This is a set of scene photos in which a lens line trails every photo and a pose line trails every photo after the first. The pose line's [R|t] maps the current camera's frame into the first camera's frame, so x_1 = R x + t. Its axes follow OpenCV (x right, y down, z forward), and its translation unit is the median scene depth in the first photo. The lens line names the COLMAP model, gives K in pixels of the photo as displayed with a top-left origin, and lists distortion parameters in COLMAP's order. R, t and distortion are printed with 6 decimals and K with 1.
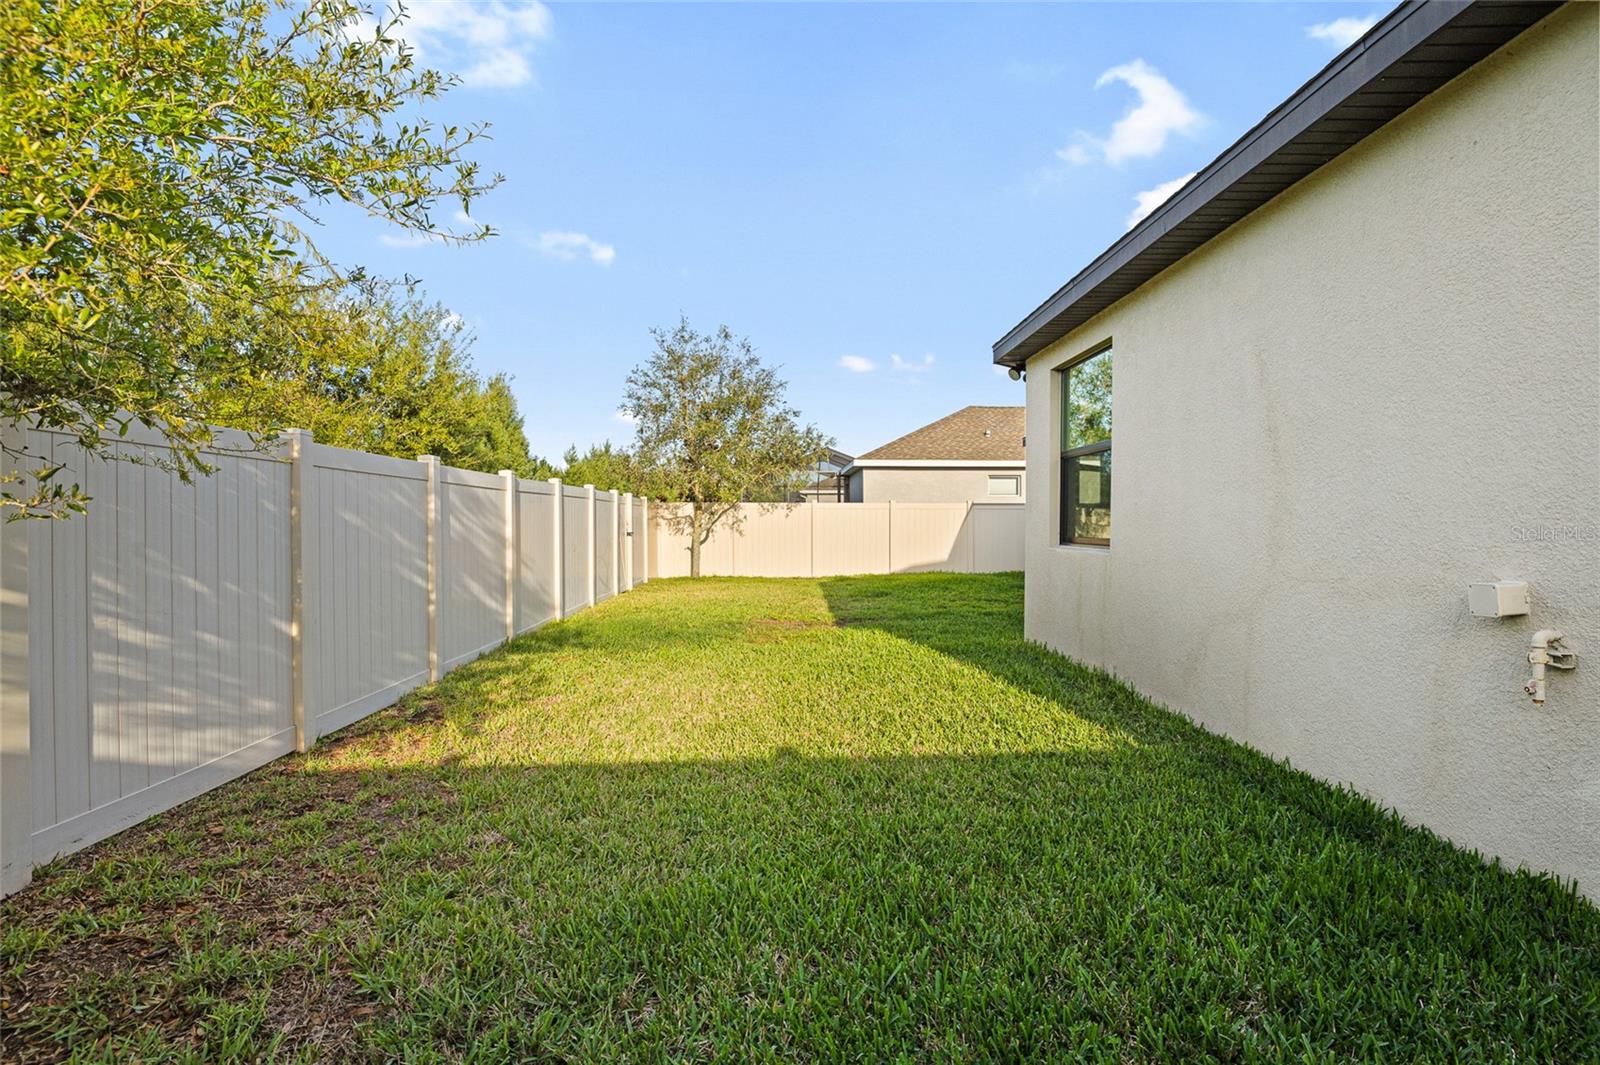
lens RADIAL K [[816.1, 0, 795.6], [0, 816.1, 528.3], [0, 0, 1]] dist [0.002466, 0.000262]
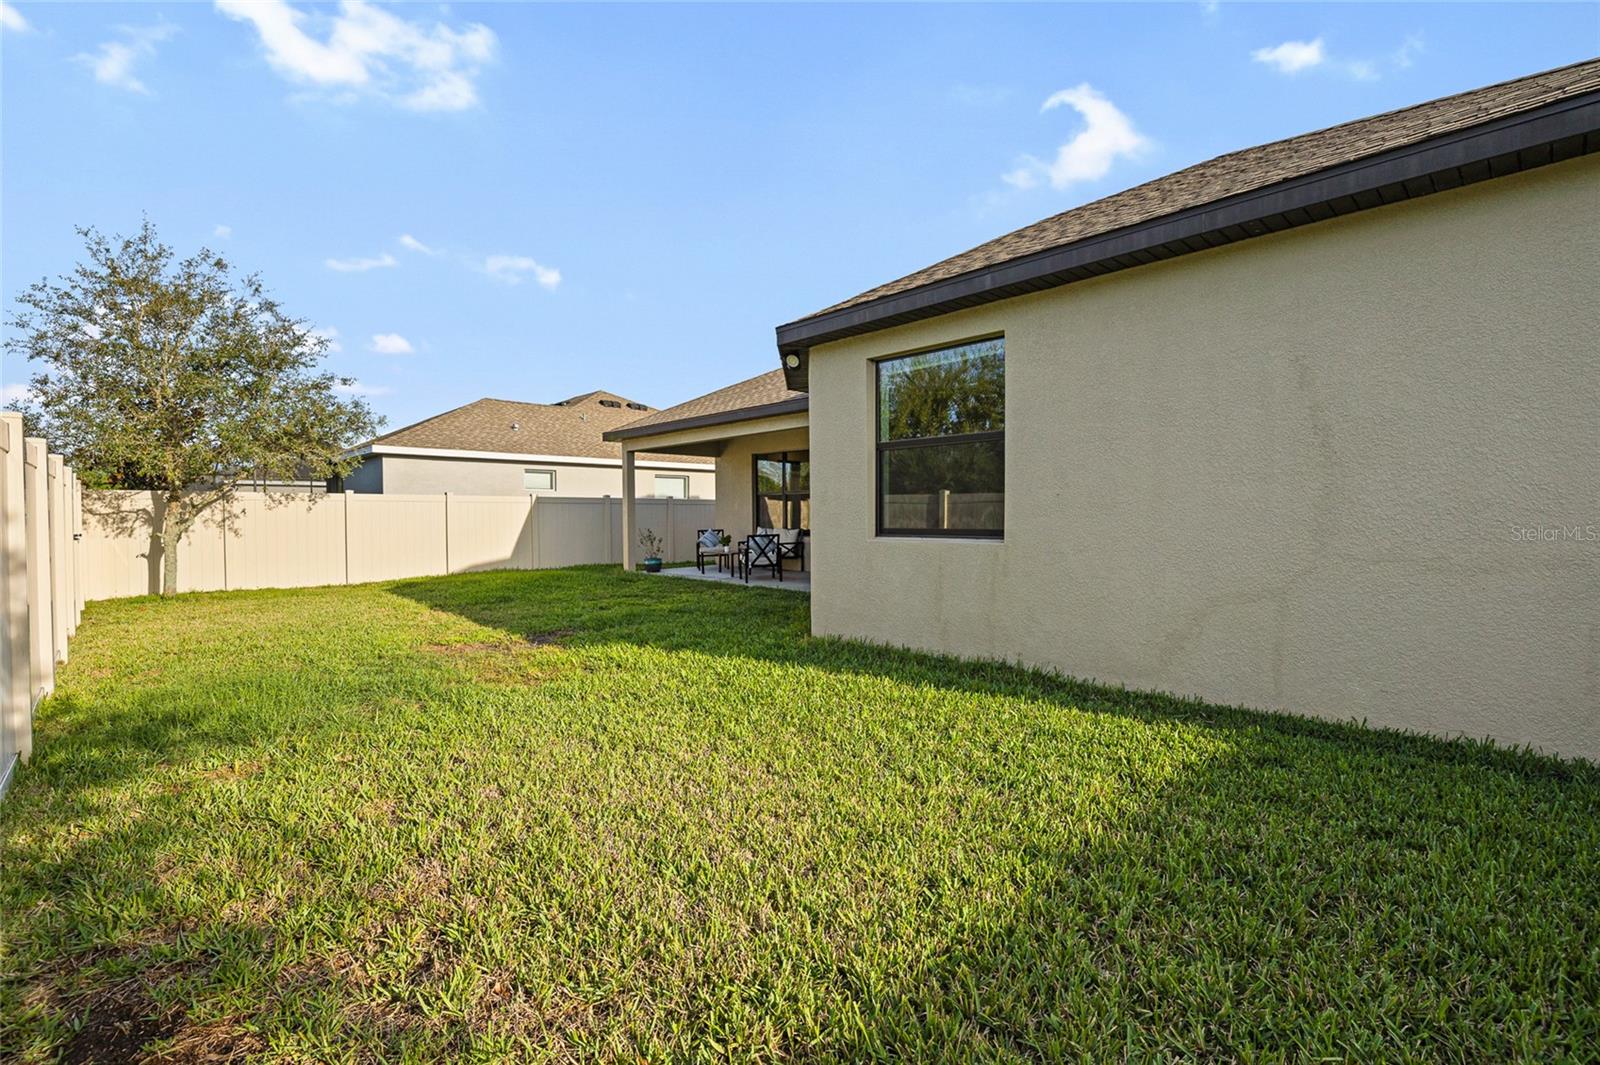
lens RADIAL K [[714.1, 0, 794.2], [0, 714.1, 522.9], [0, 0, 1]] dist [-0.009510, 0.002718]
pose [[0.733972, -0.012118, 0.679072, -0.135217], [0.011354, 0.999920, 0.005572, -0.000784], [-0.679085, 0.003621, 0.734051, 0.171453]]
